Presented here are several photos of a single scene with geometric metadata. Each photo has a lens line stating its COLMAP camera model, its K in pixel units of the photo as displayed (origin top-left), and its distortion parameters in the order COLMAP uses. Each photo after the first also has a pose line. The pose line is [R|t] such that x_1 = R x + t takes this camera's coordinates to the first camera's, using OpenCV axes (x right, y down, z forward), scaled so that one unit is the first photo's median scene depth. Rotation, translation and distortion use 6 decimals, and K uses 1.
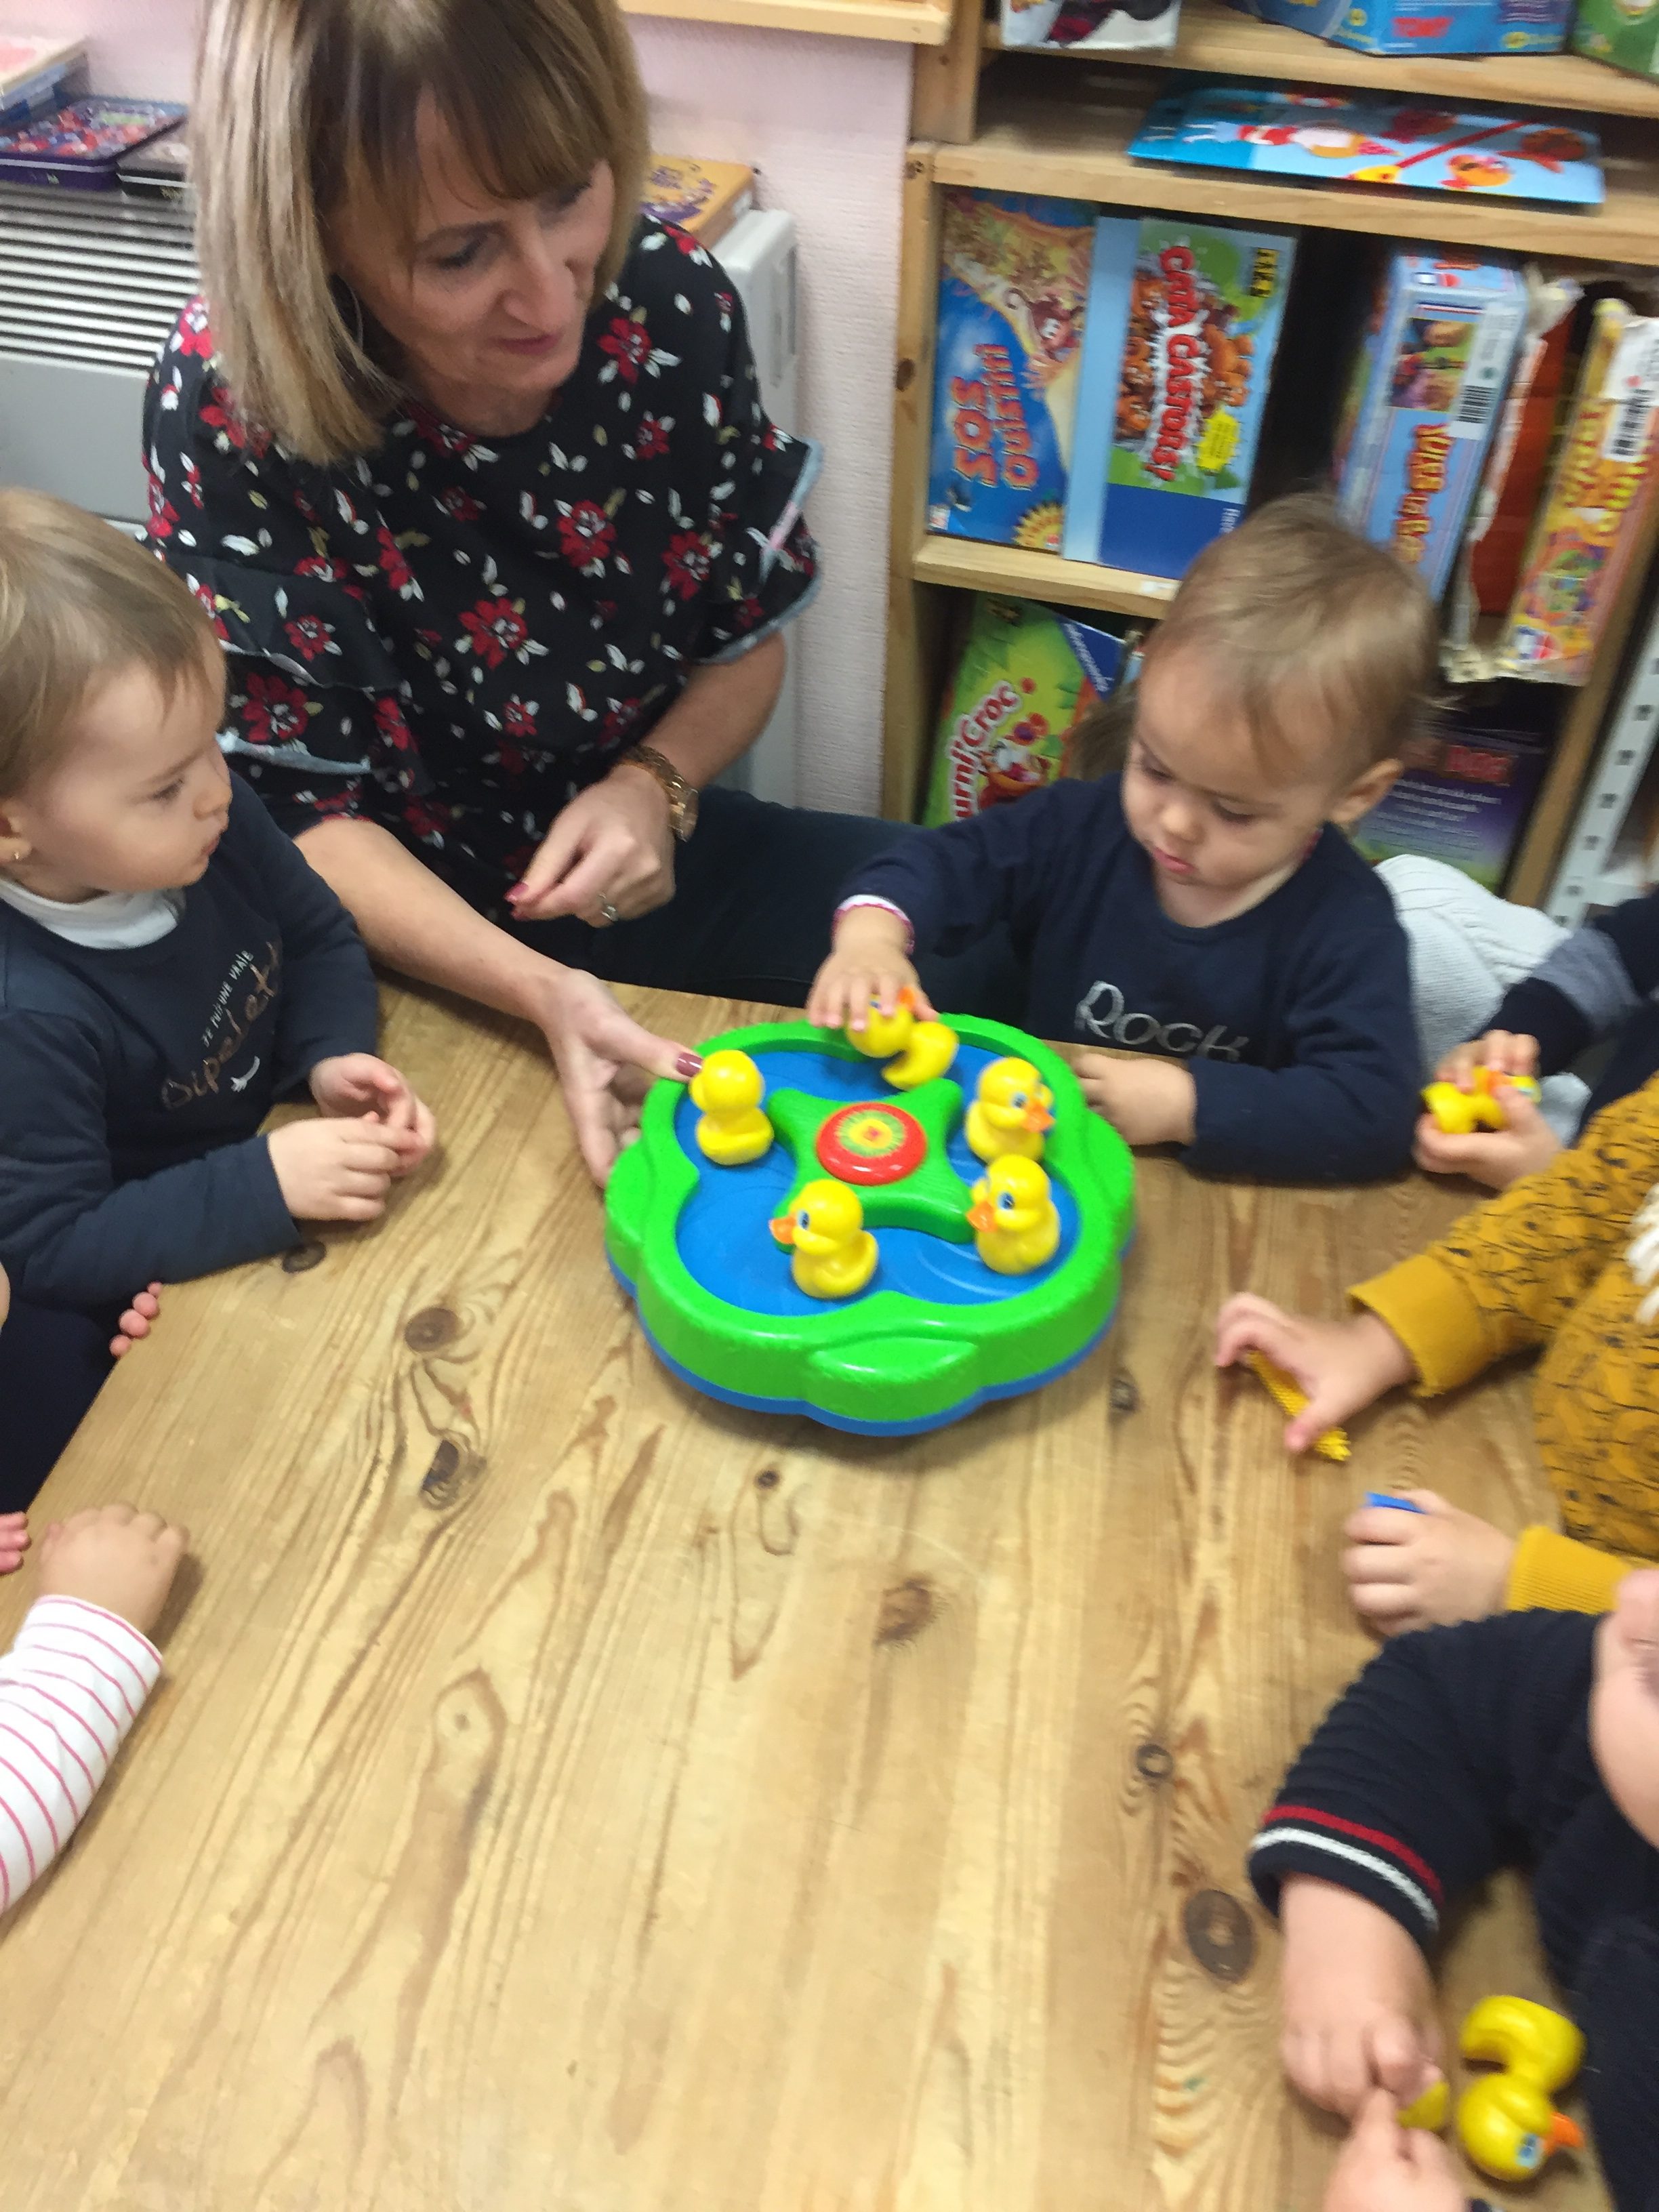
lens RADIAL K [[1909.7, 0, 823.5], [0, 1909.7, 1106.9], [0, 0, 1]] dist [0.082918, -0.104340]
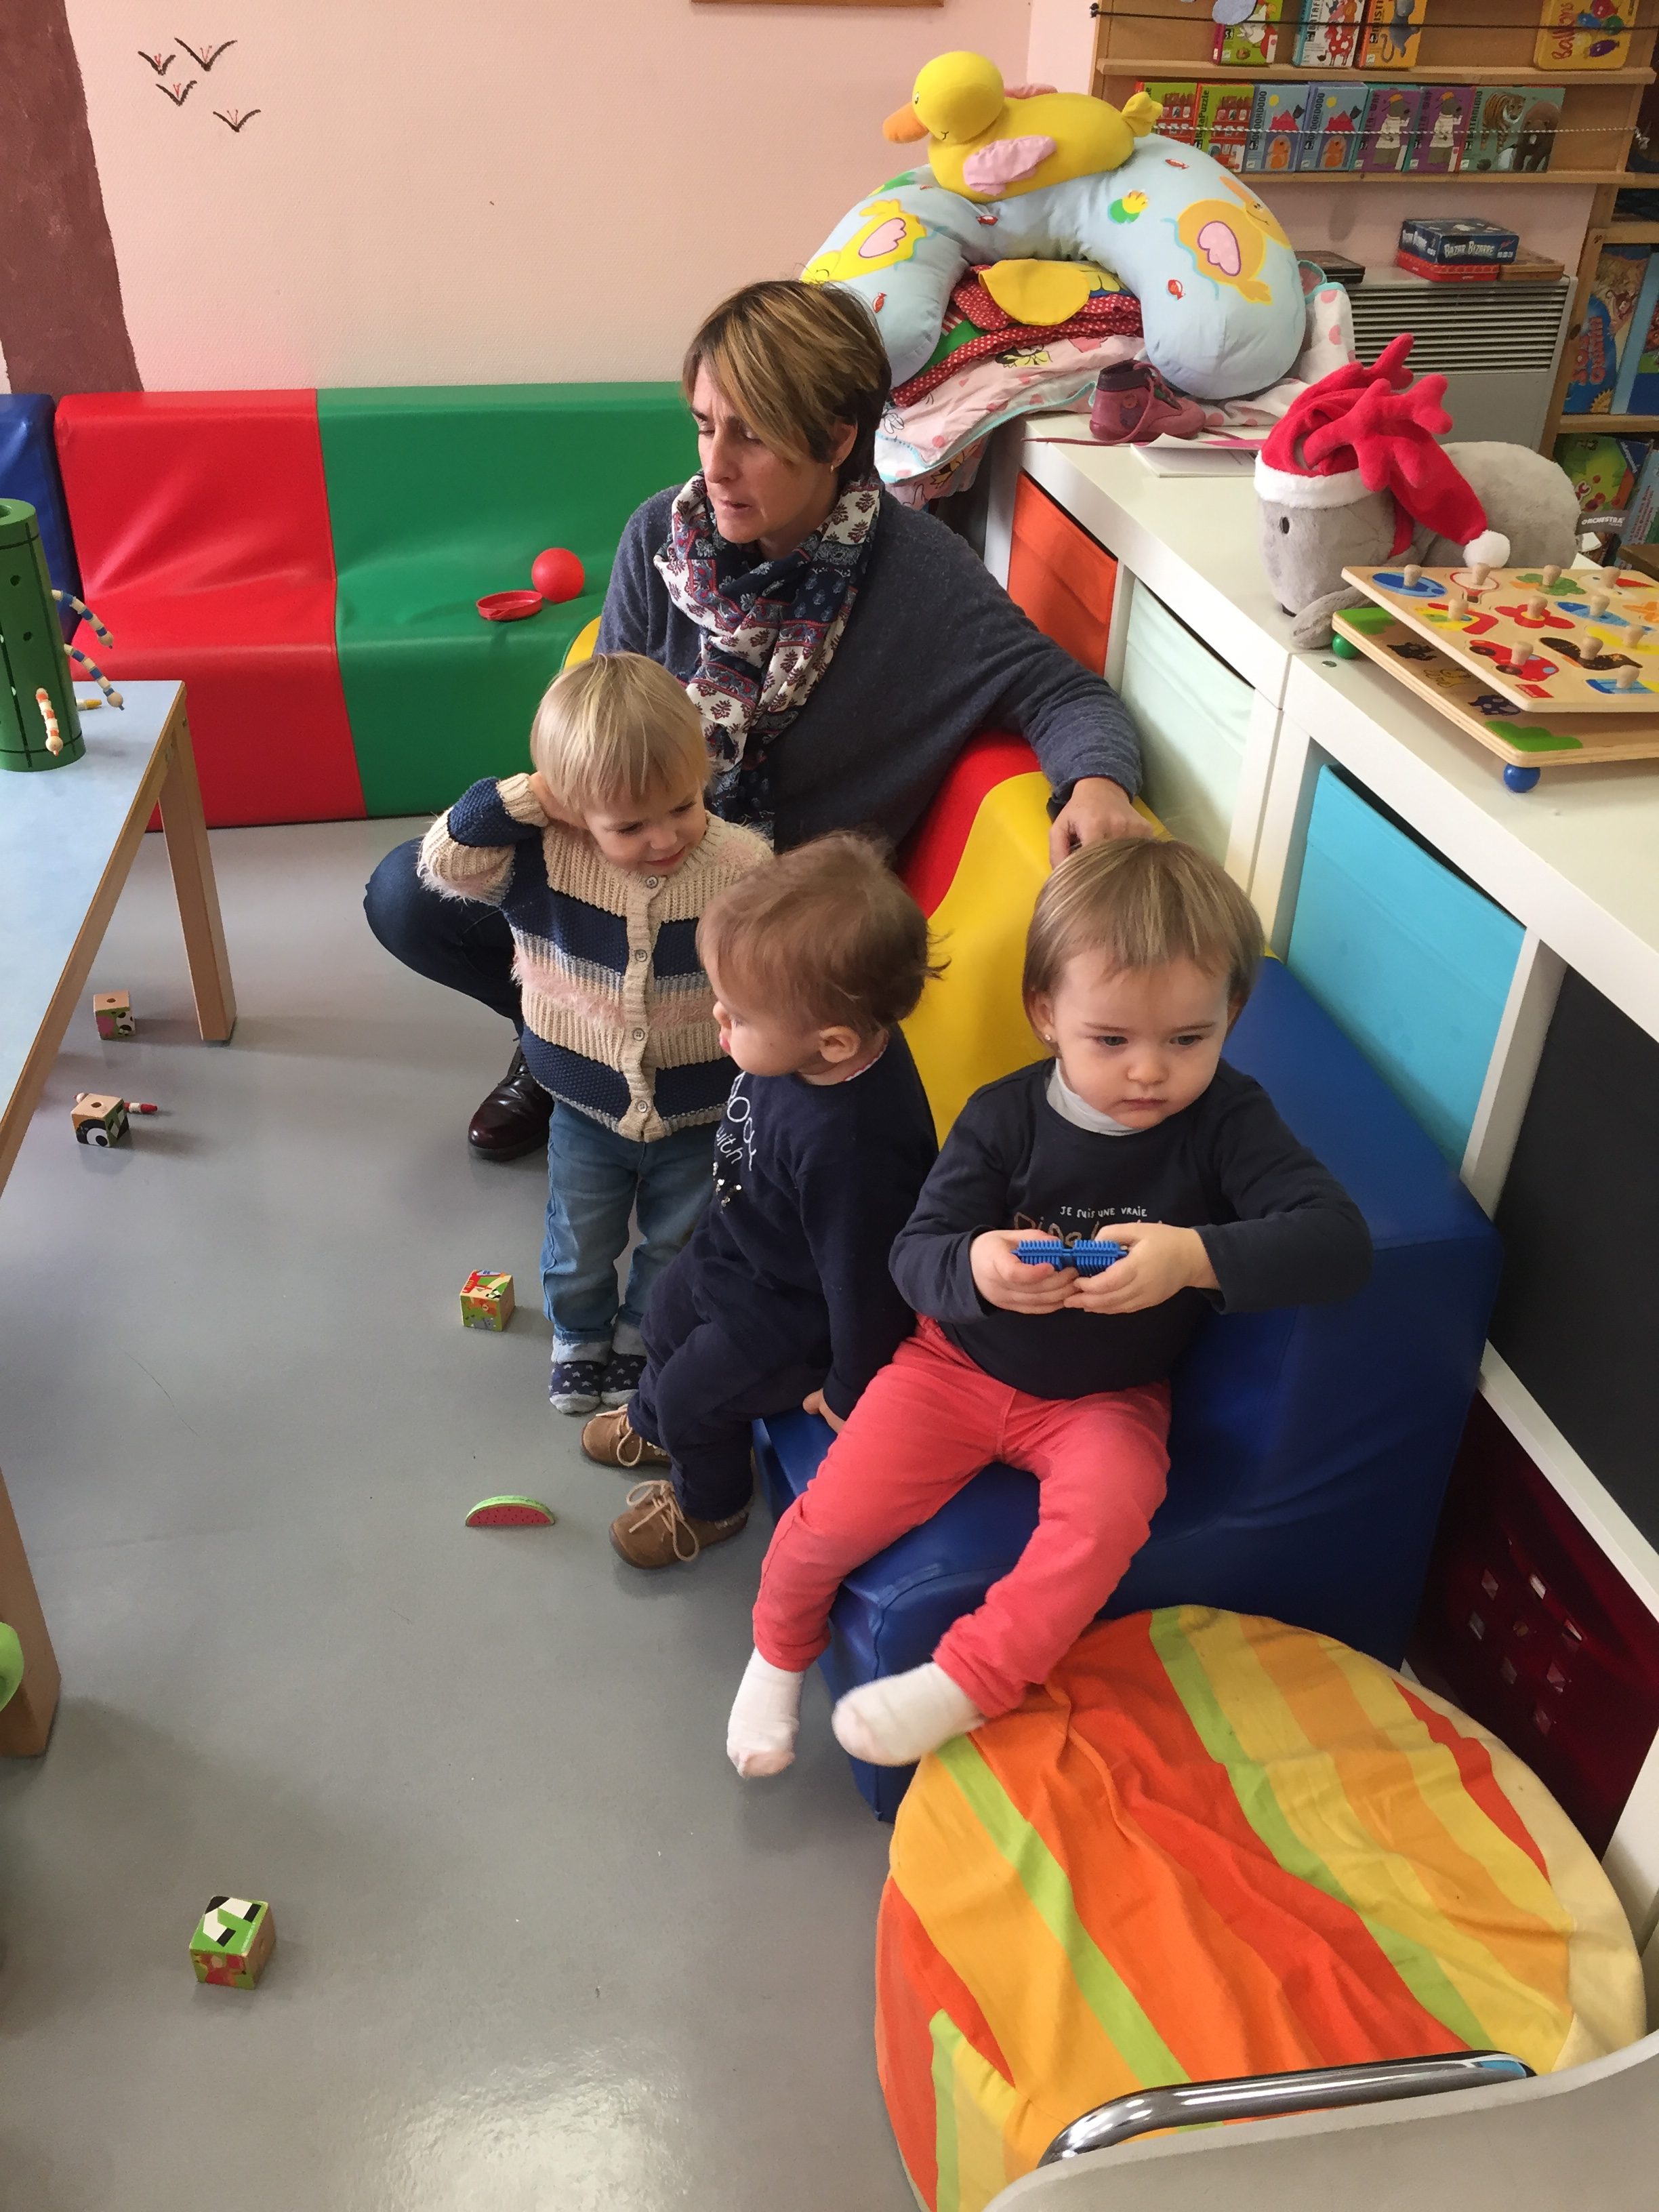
lens RADIAL K [[1883.7, 0, 836.2], [0, 1883.7, 1110.8], [0, 0, 1]] dist [0.078445, -0.110410]
pose [[0.889507, -0.253250, 0.380319, -1.762074], [0.304877, 0.948926, -0.081181, 0.386931], [-0.340335, 0.188161, 0.921286, -0.562169]]
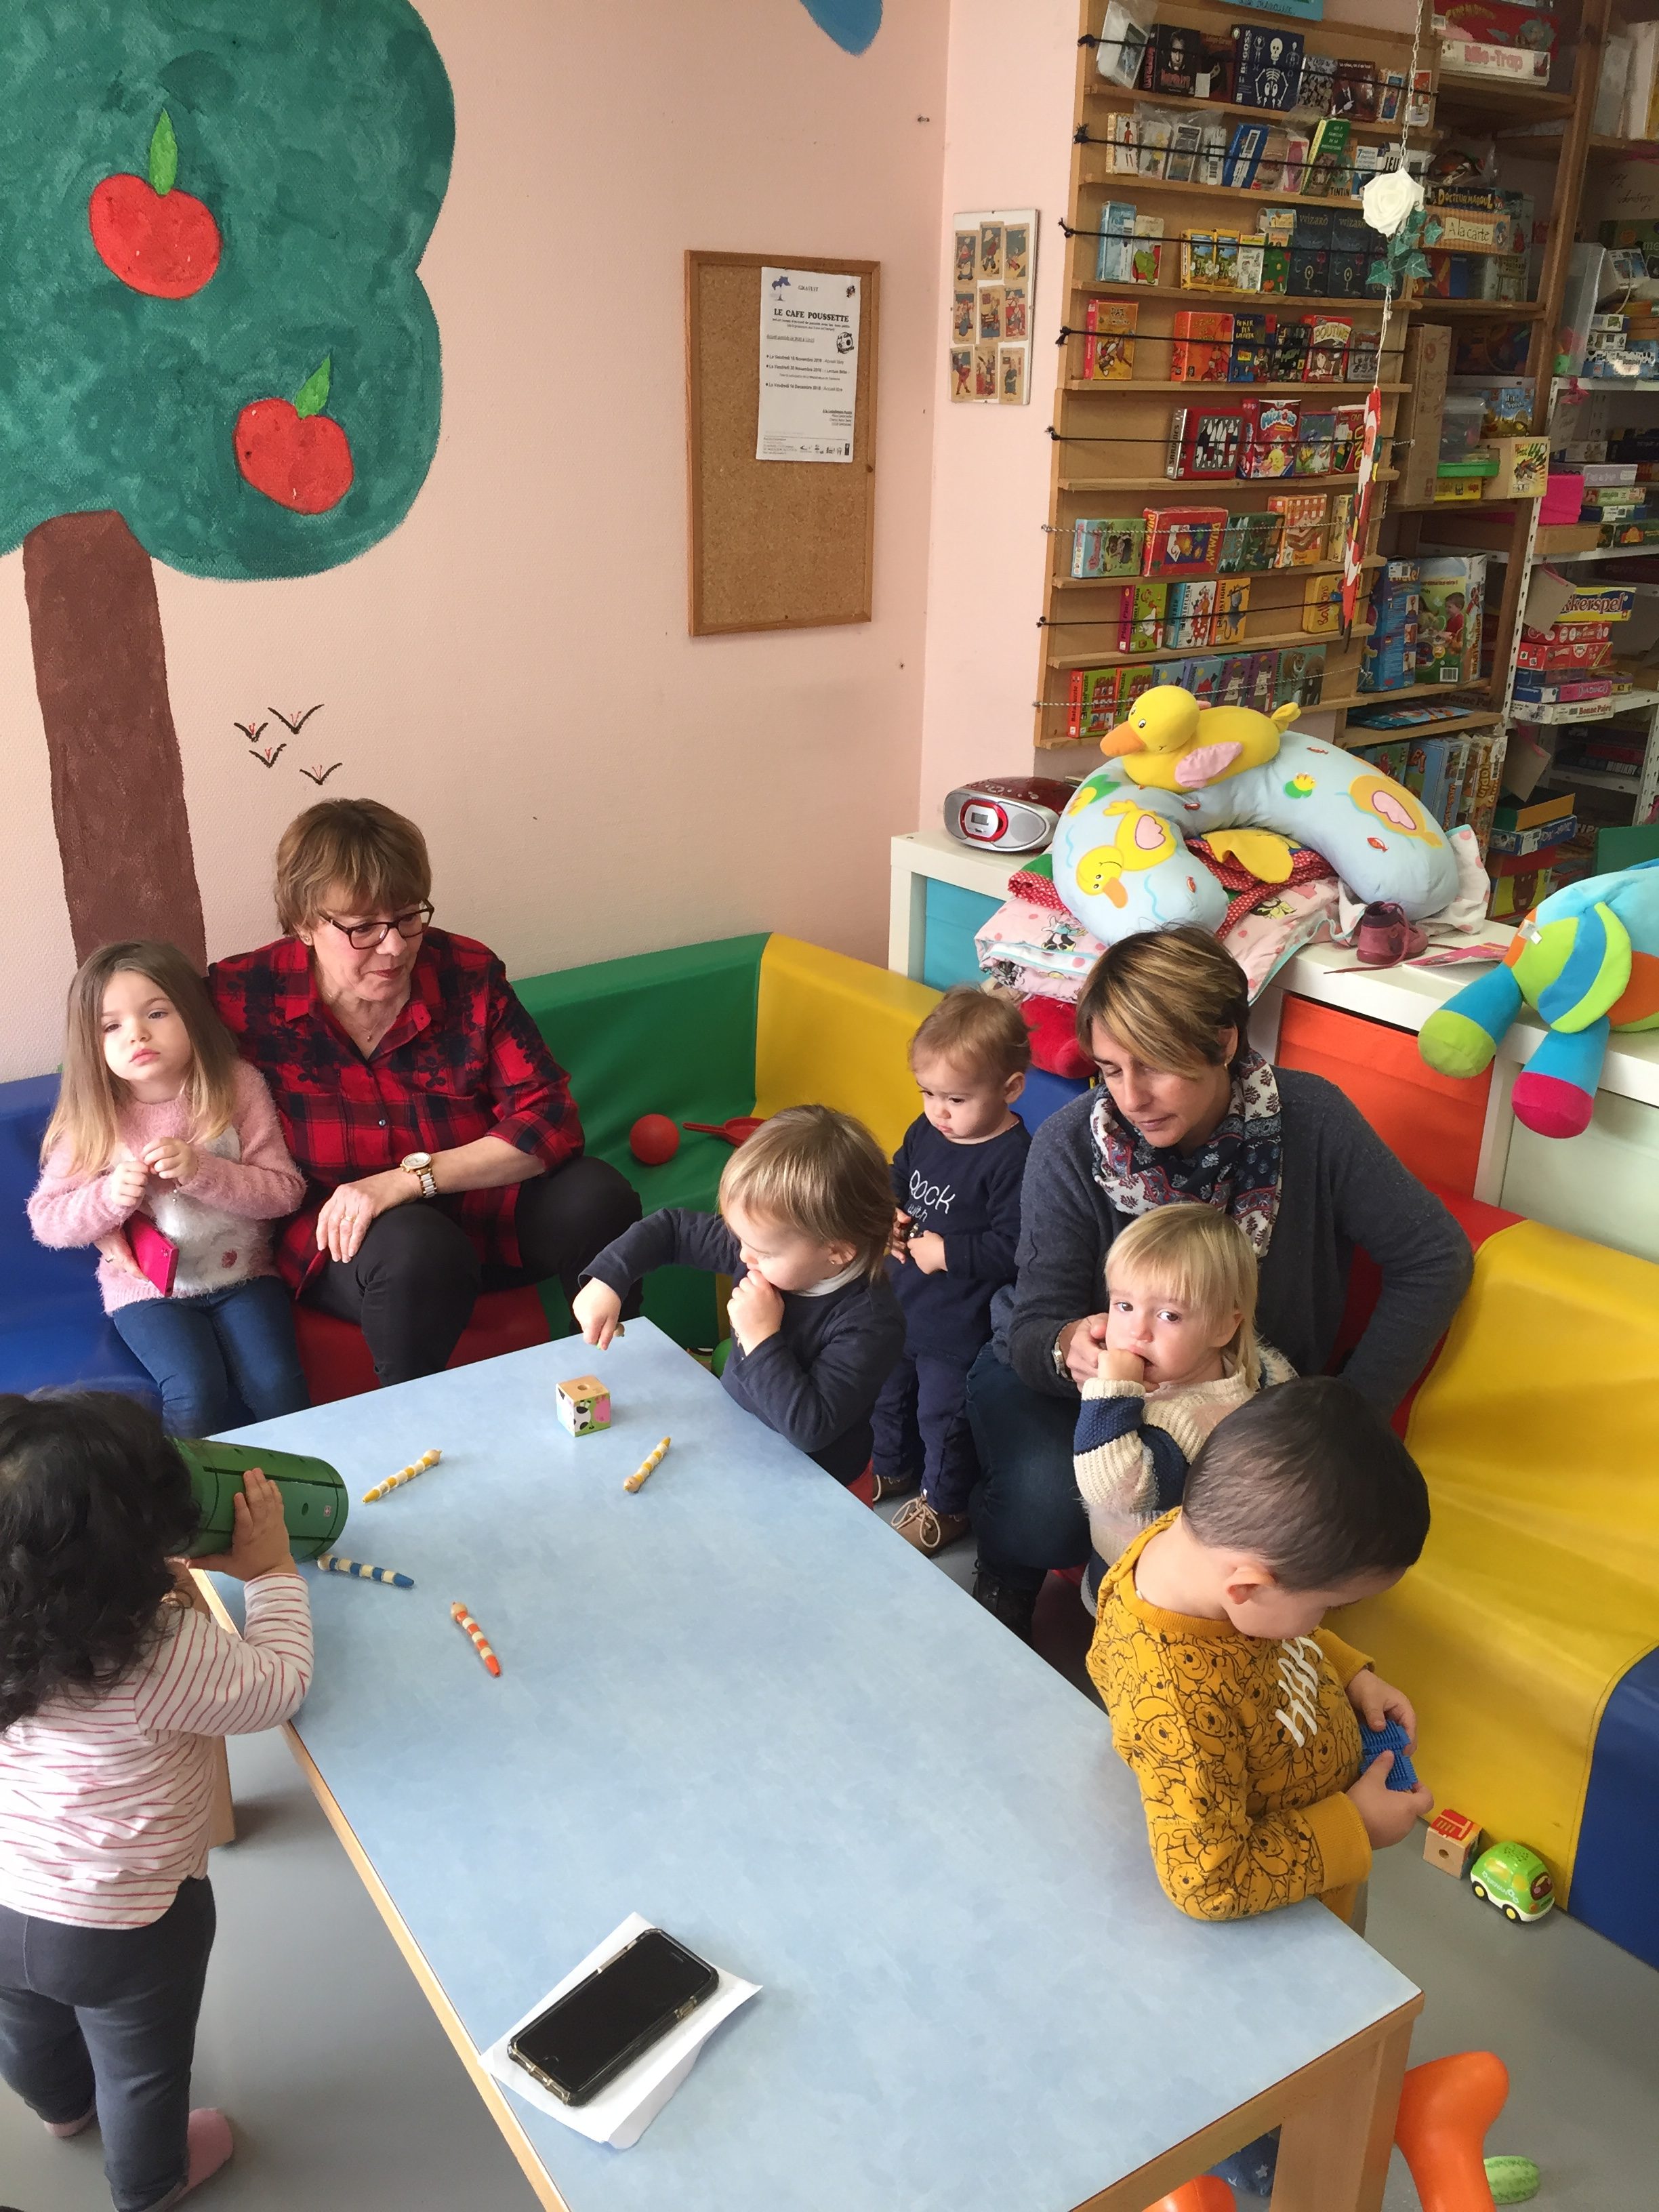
lens RADIAL K [[1902.4, 0, 799.3], [0, 1902.4, 1106.7], [0, 0, 1]] dist [0.081944, -0.140735]
pose [[0.591943, -0.305433, 0.745865, -2.630404], [0.546738, 0.832105, -0.093162, -0.184684], [-0.592183, 0.462939, 0.659550, -0.191048]]
